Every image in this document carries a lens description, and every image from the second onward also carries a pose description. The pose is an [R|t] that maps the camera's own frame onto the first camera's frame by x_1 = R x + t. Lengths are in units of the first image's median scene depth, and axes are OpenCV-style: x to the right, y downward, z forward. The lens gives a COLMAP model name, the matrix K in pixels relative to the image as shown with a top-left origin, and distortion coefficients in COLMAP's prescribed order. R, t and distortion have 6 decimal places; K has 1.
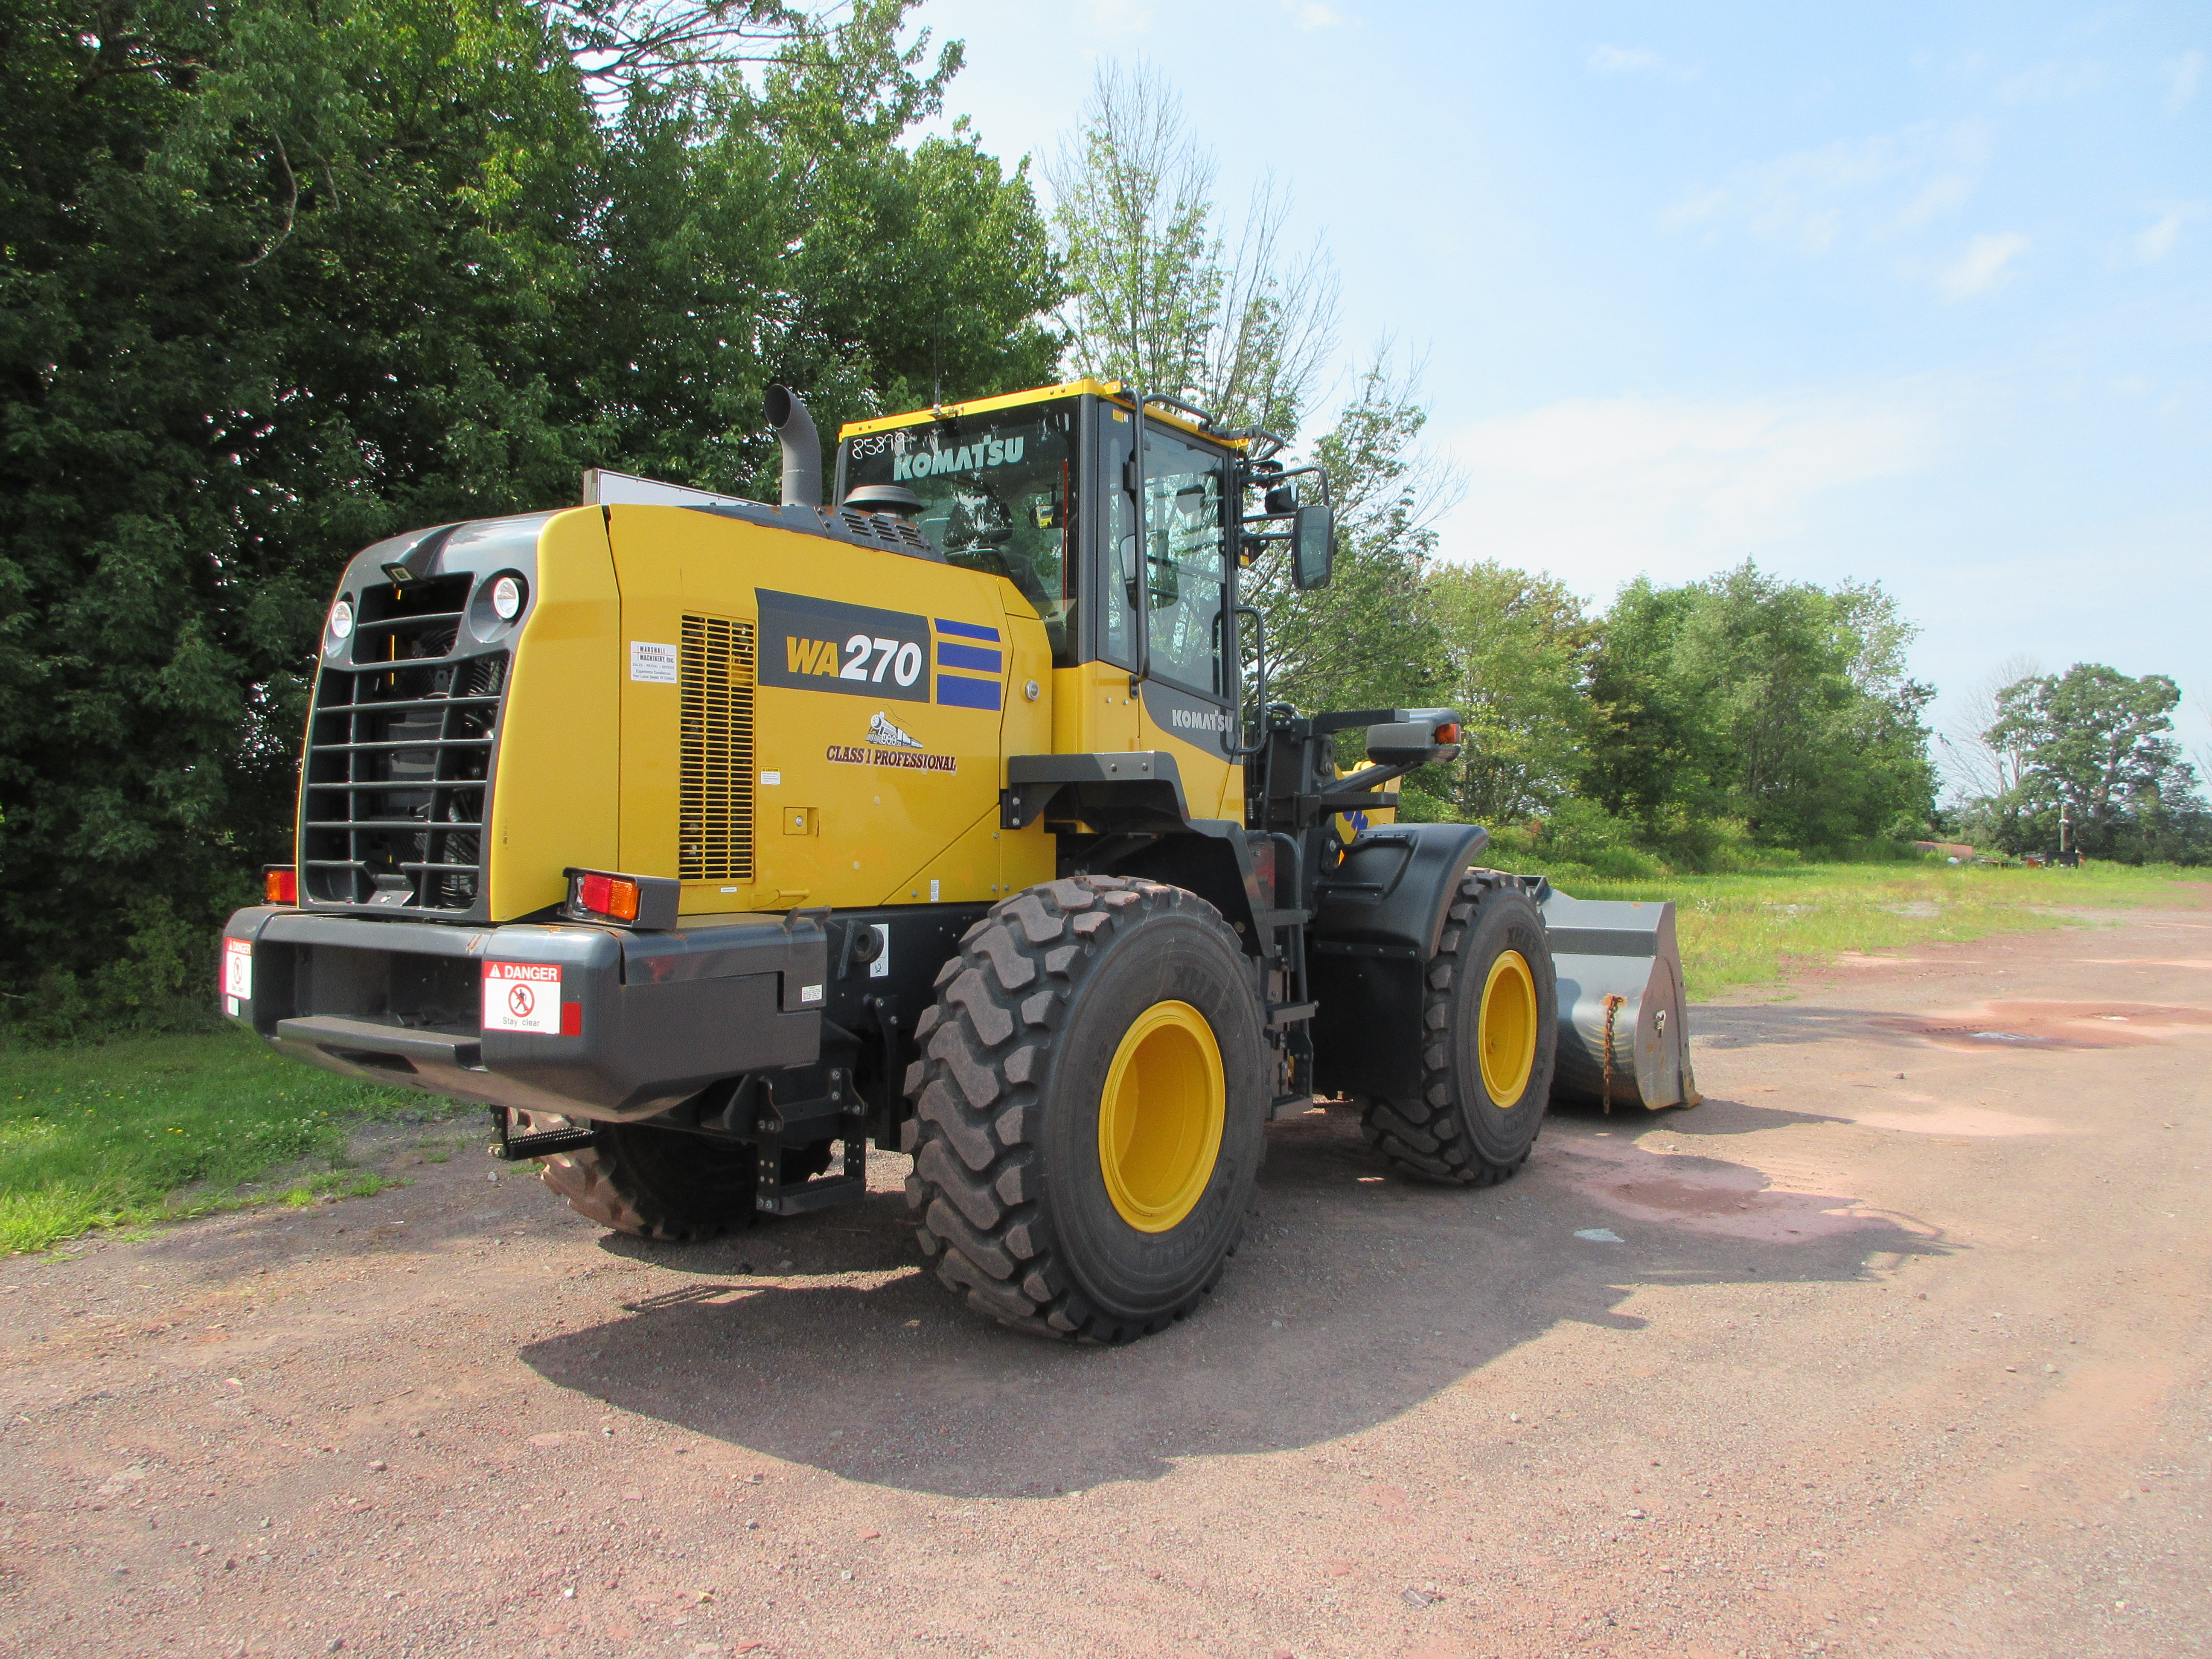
lens RADIAL K [[1634.3, 0, 1103.0], [0, 1634.3, 818.2], [0, 0, 1]] dist [-0.007056, 0.005964]
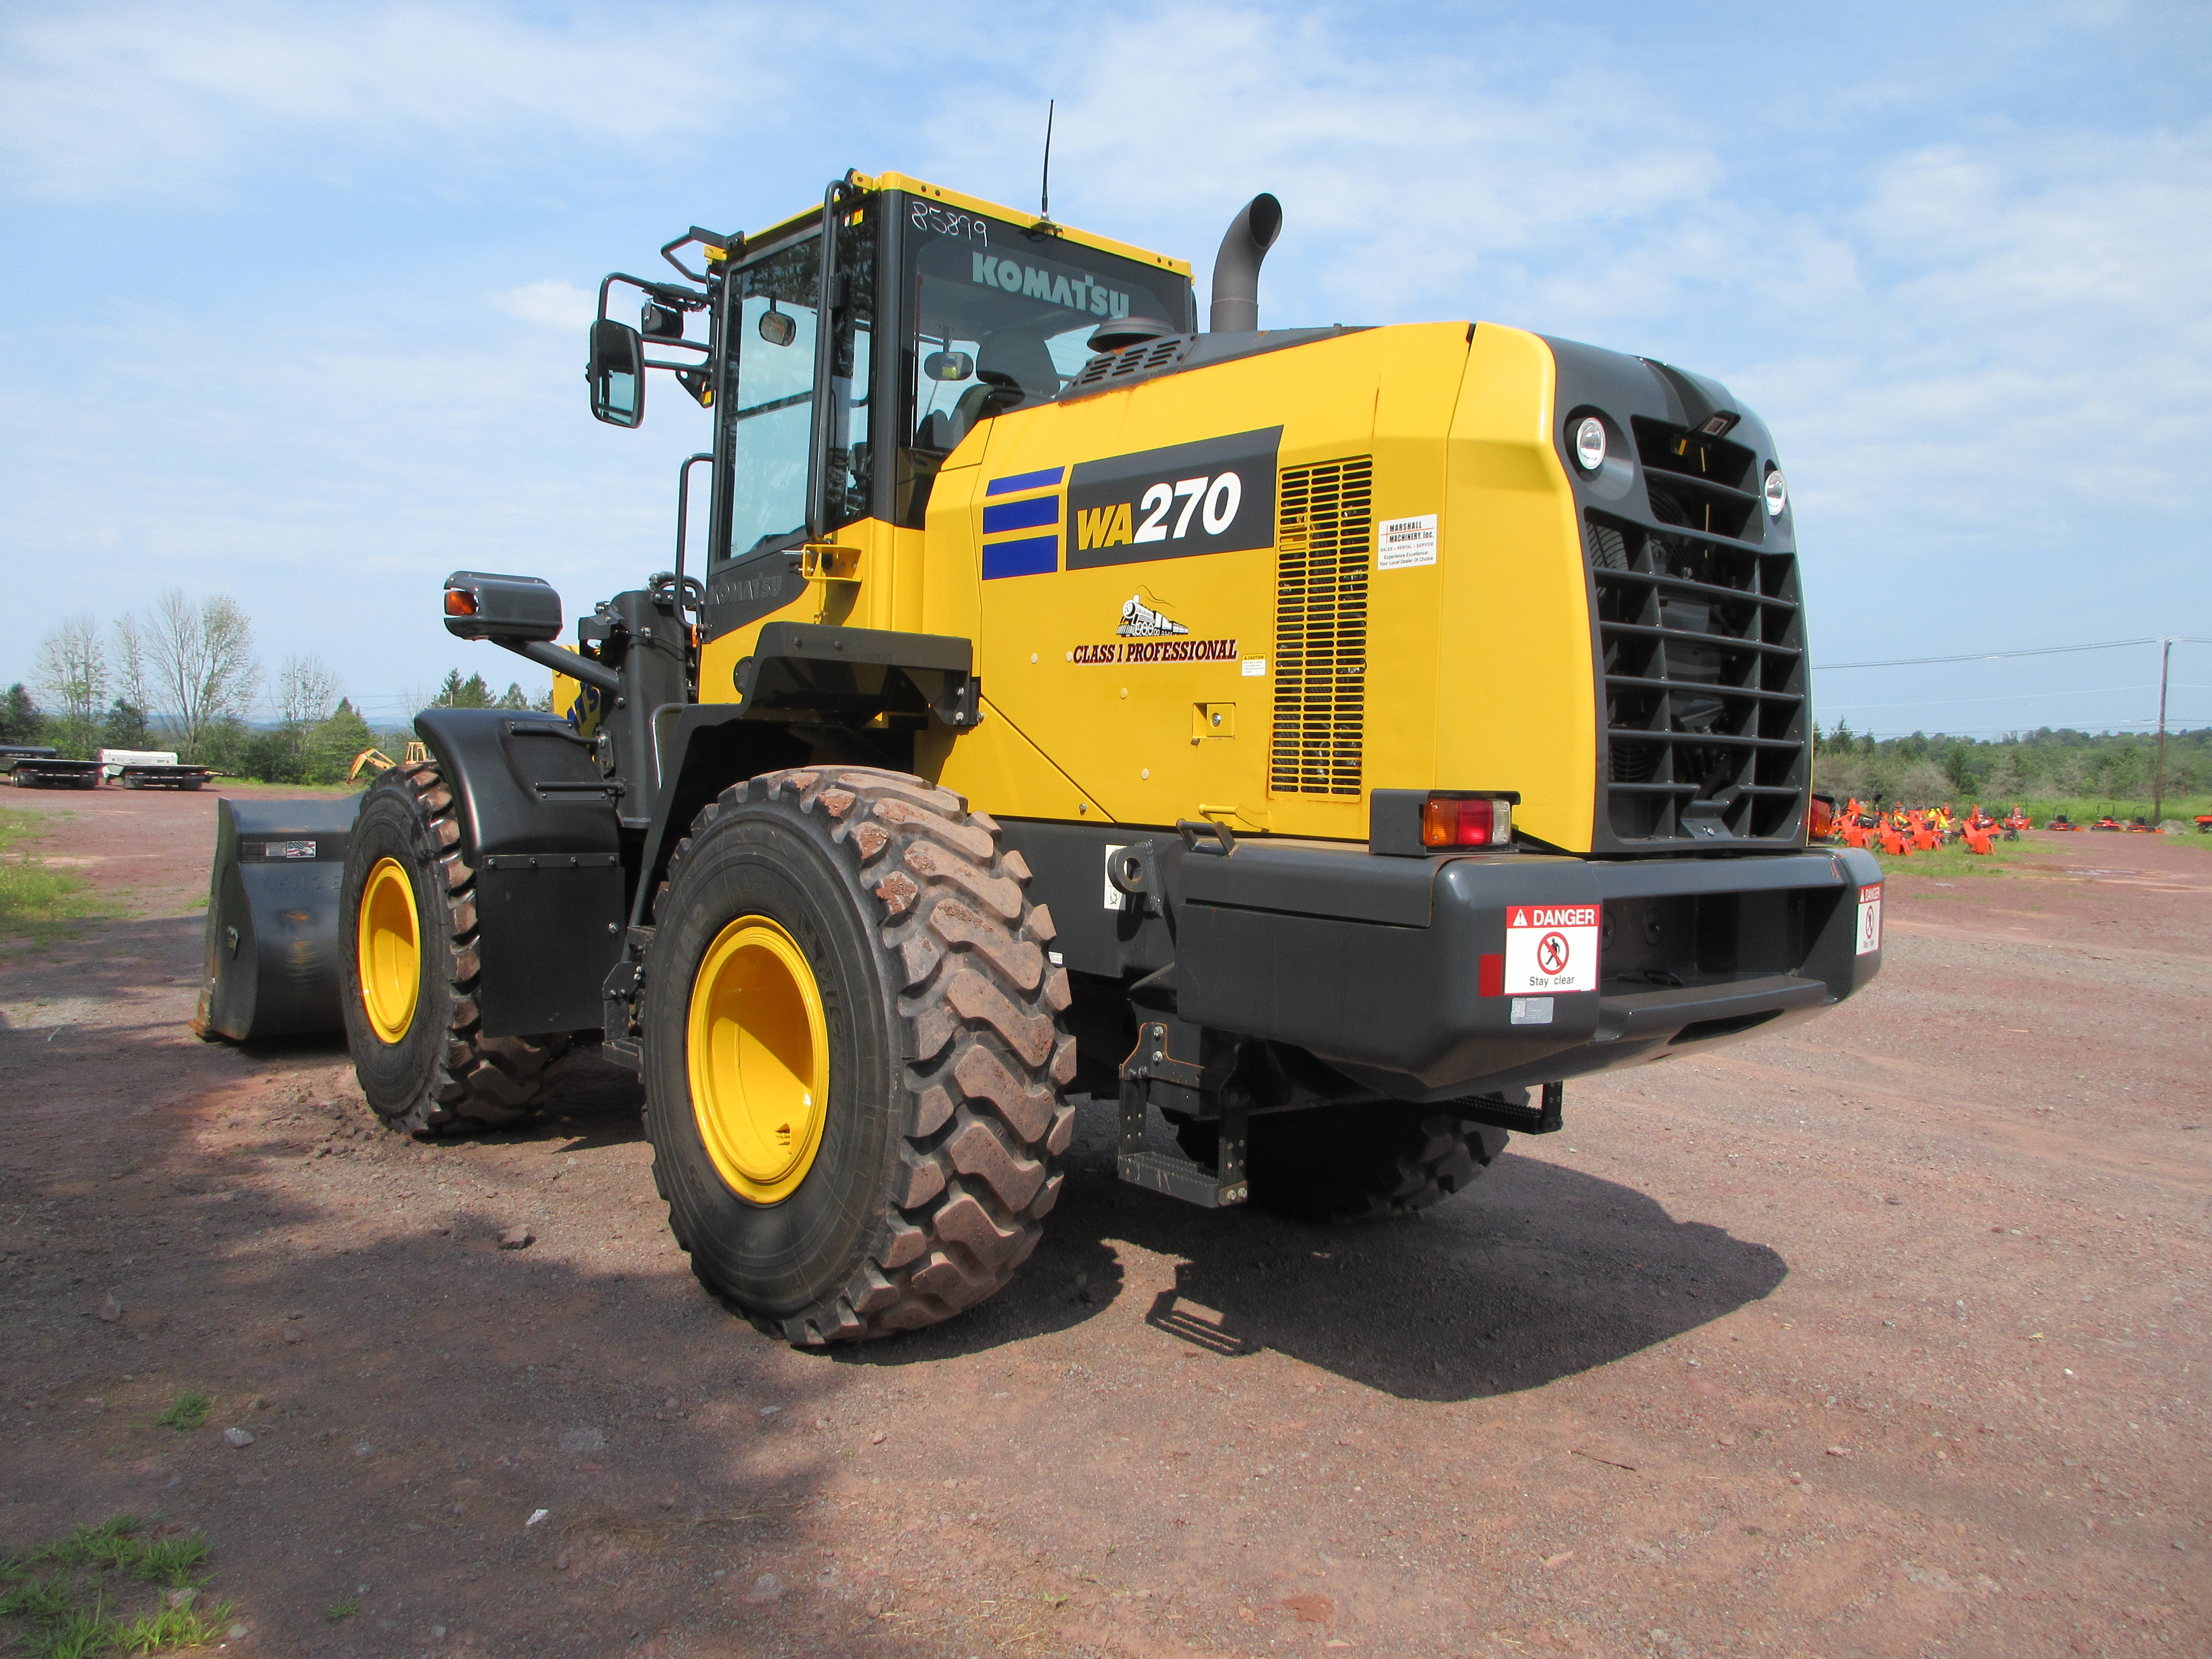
lens RADIAL K [[1634.3, 0, 1103.0], [0, 1634.3, 818.2], [0, 0, 1]] dist [-0.007056, 0.005964]
pose [[0.243041, -0.036465, 0.969330, -1.134859], [-0.033590, 0.998377, 0.045980, 0.014306], [-0.969434, -0.043735, 0.241422, 0.960329]]
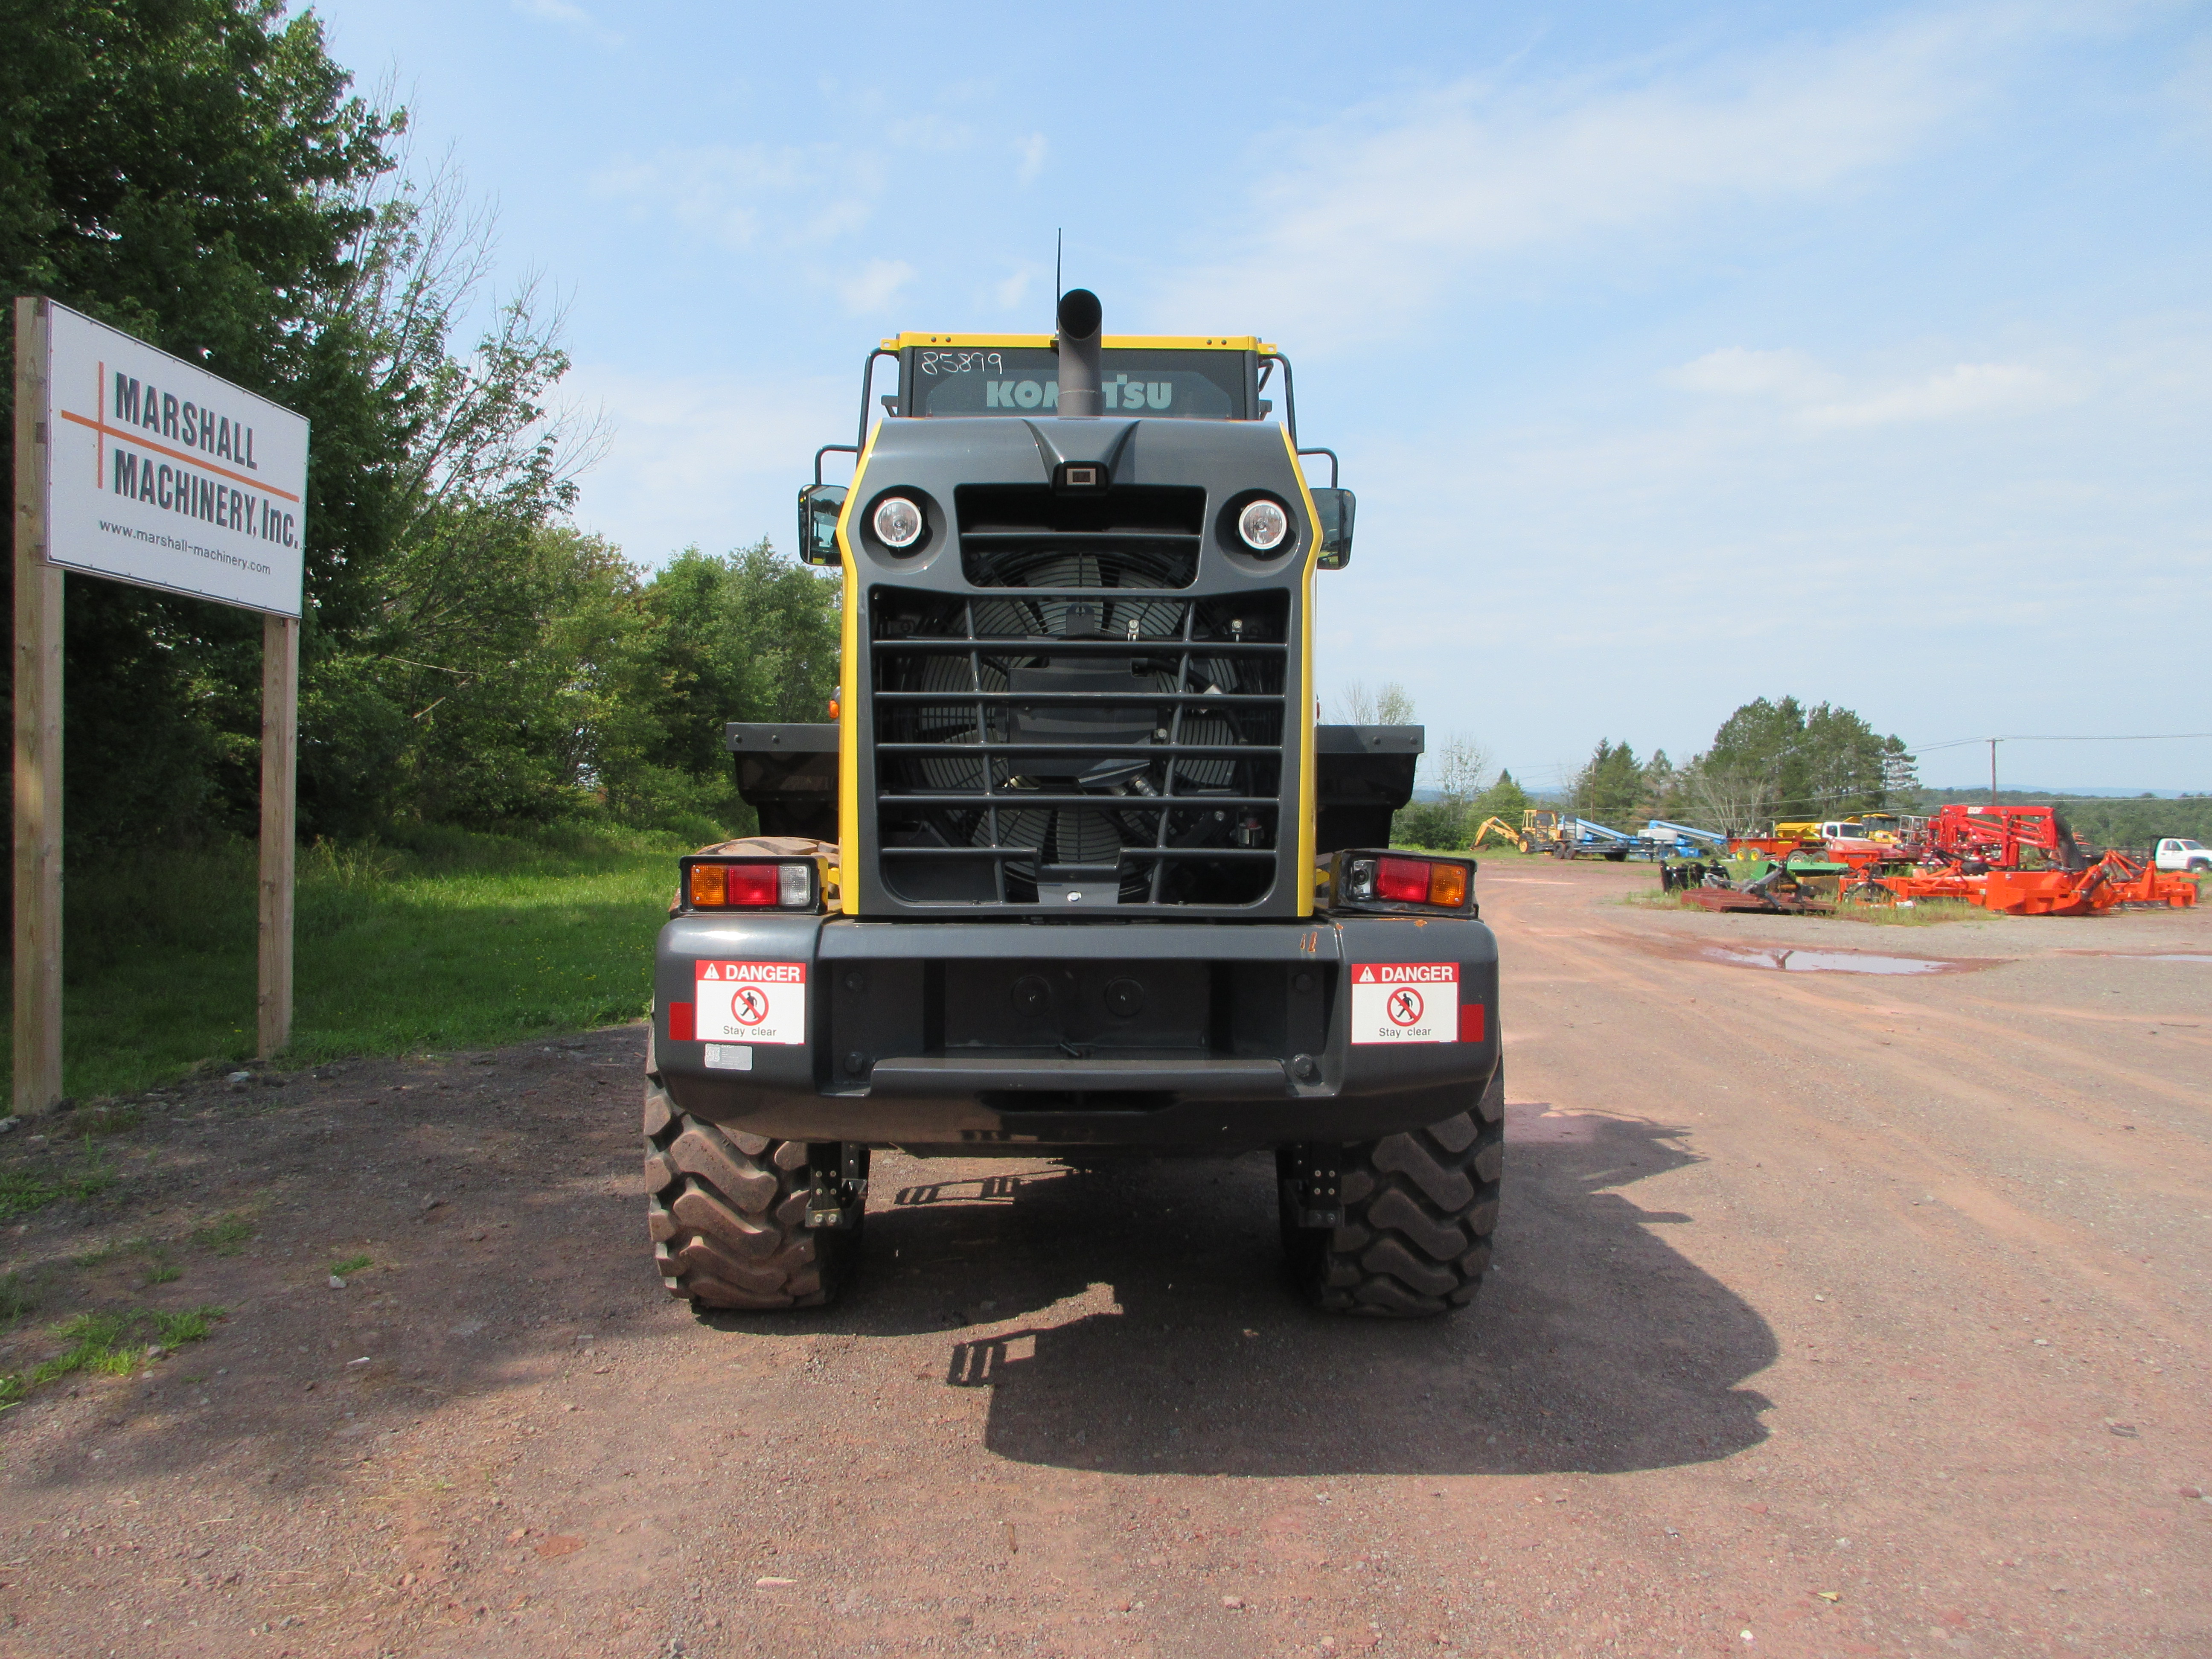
lens RADIAL K [[1634.3, 0, 1103.0], [0, 1634.3, 818.2], [0, 0, 1]] dist [-0.007056, 0.005964]
pose [[0.808684, -0.009603, 0.588165, -0.775041], [-0.002324, 0.999807, 0.019518, -0.002426], [-0.588239, -0.017151, 0.808505, 0.319341]]
